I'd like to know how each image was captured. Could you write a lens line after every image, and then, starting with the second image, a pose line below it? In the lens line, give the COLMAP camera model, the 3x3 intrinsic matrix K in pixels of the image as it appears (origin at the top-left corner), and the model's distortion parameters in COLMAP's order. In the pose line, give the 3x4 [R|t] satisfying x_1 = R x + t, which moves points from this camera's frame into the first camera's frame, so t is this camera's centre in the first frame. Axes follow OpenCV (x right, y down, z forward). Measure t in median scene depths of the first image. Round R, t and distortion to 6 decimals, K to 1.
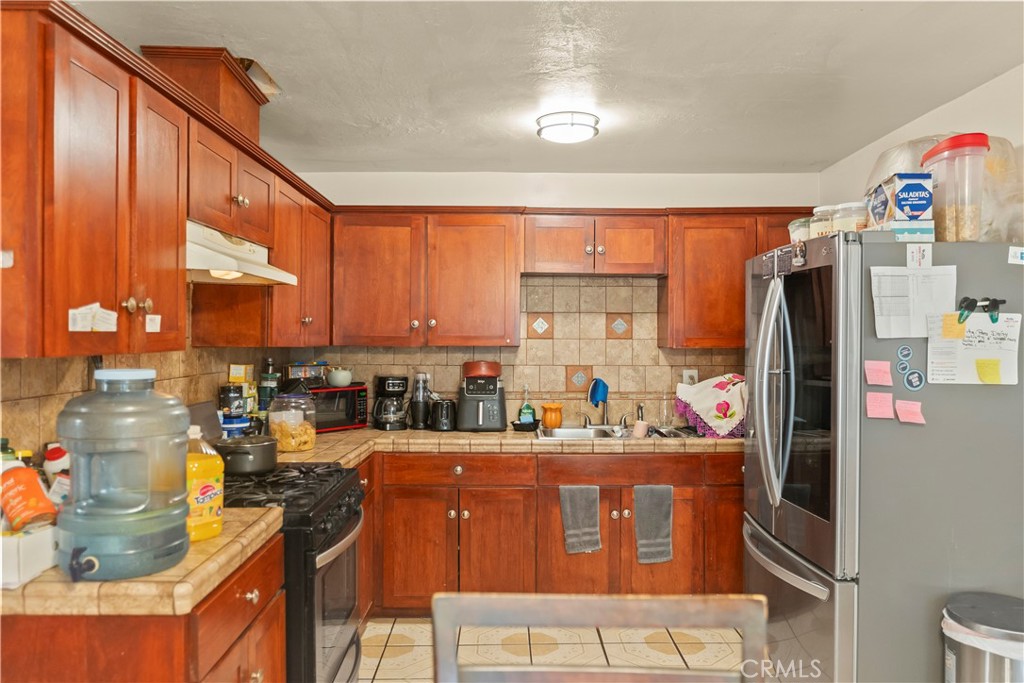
lens RADIAL K [[725.4, 0, 512.0], [0, 725.4, 341.5], [0, 0, 1]] dist [-0.002144, -0.001121]
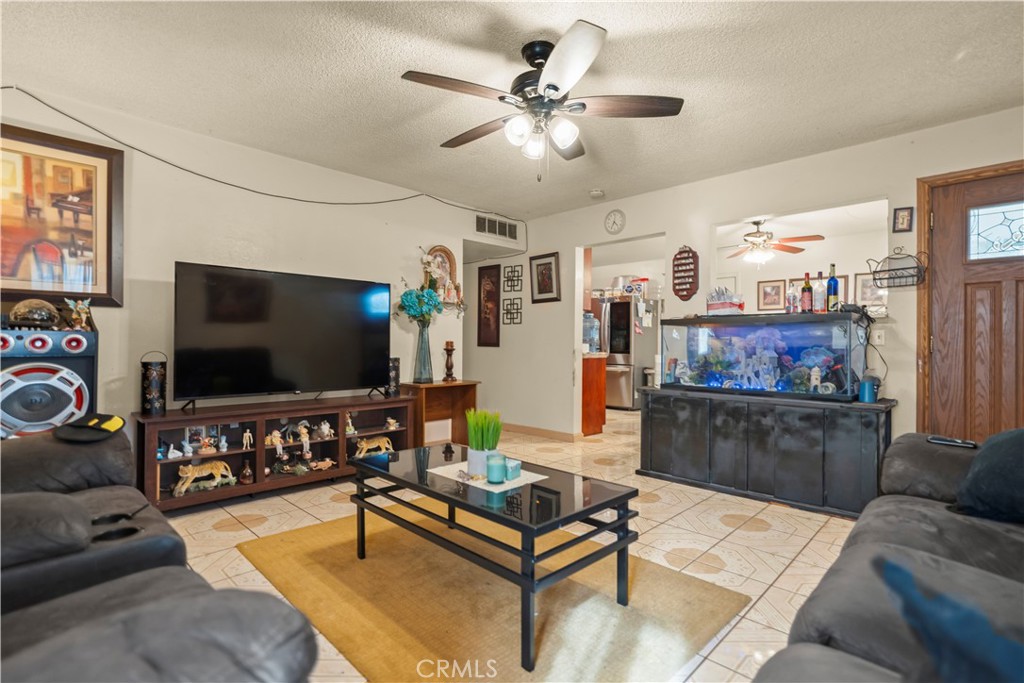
lens RADIAL K [[479.3, 0, 512.0], [0, 479.3, 341.5], [0, 0, 1]] dist [-0.000982, 0.000021]
pose [[0.708386, 0.008195, 0.705777, -1.475646], [-0.000774, 0.999941, -0.010833, 0.122284], [-0.705824, 0.007127, 0.708351, -0.447196]]
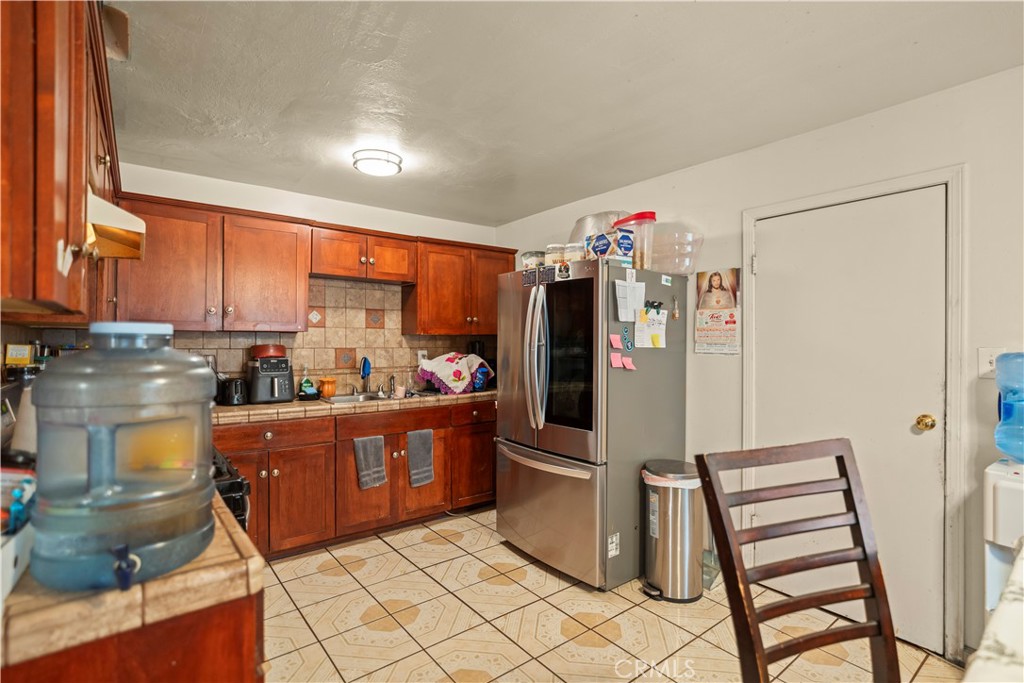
lens RADIAL K [[487.3, 0, 517.3], [0, 487.3, 341.1], [0, 0, 1]] dist [-0.024332, 0.014598]
pose [[0.788112, 0.001613, 0.615530, -0.237797], [0.001164, 0.999991, -0.004110, 0.028346], [-0.615531, 0.003955, 0.788103, 0.136737]]
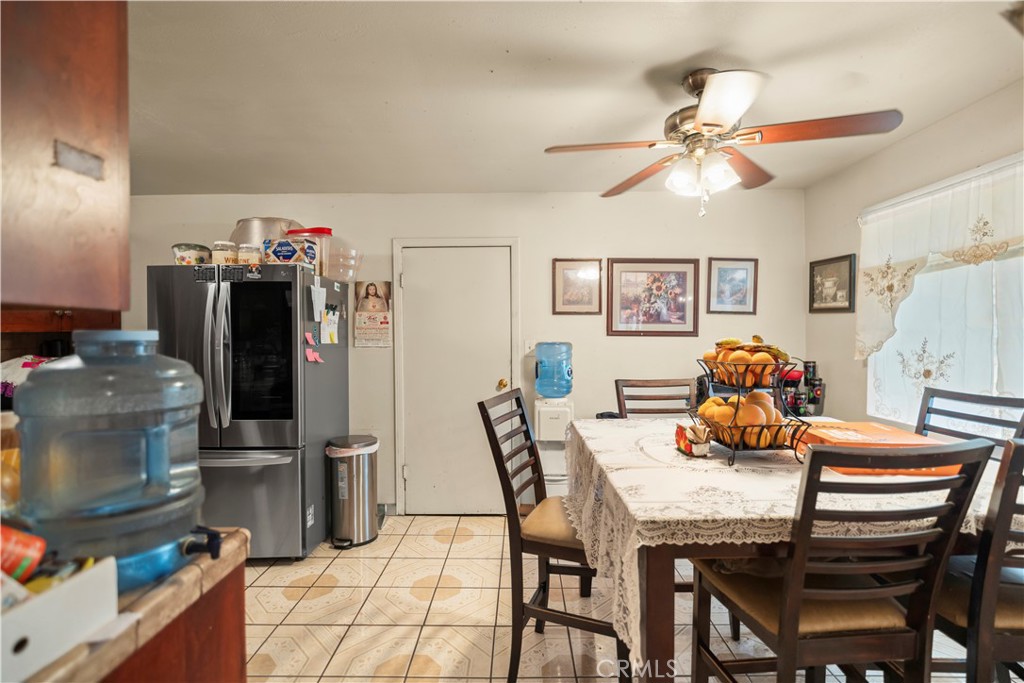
lens RADIAL K [[479.3, 0, 512.0], [0, 479.3, 341.5], [0, 0, 1]] dist [-0.000982, 0.000021]
pose [[0.023203, -0.014693, 0.999623, -0.478138], [0.011873, 0.999826, 0.014421, 0.023362], [-0.999660, 0.011534, 0.023373, 0.247581]]
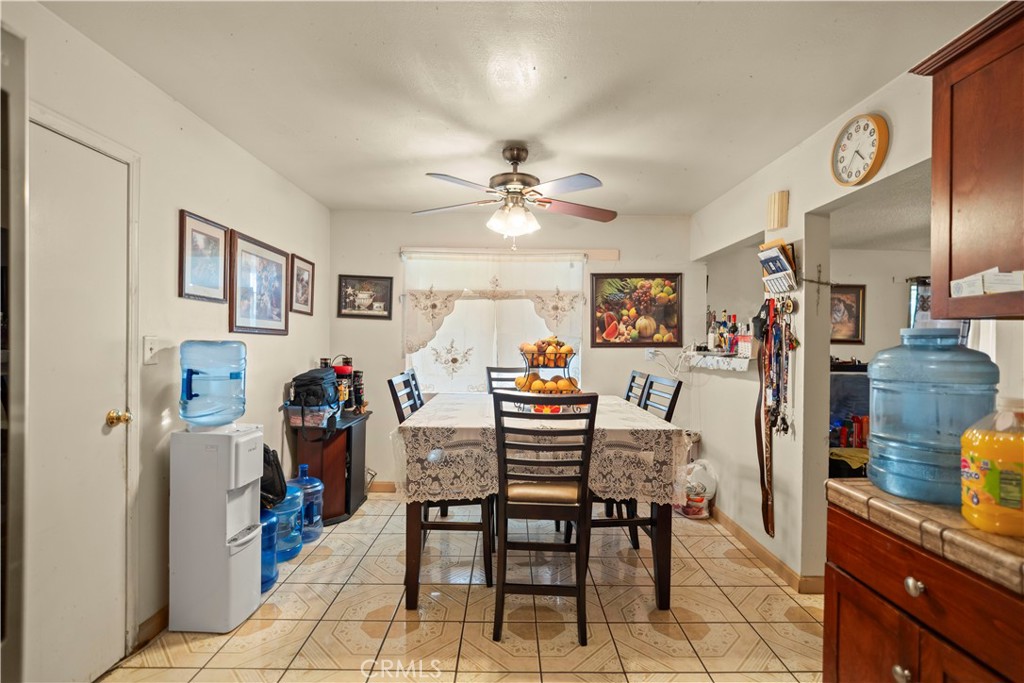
lens RADIAL K [[479.3, 0, 512.0], [0, 479.3, 341.5], [0, 0, 1]] dist [-0.000982, 0.000021]
pose [[-0.999890, -0.012565, 0.007906, 0.057135], [-0.012501, 0.999889, 0.008055, 0.030066], [-0.008006, 0.007955, -0.999936, 0.791614]]
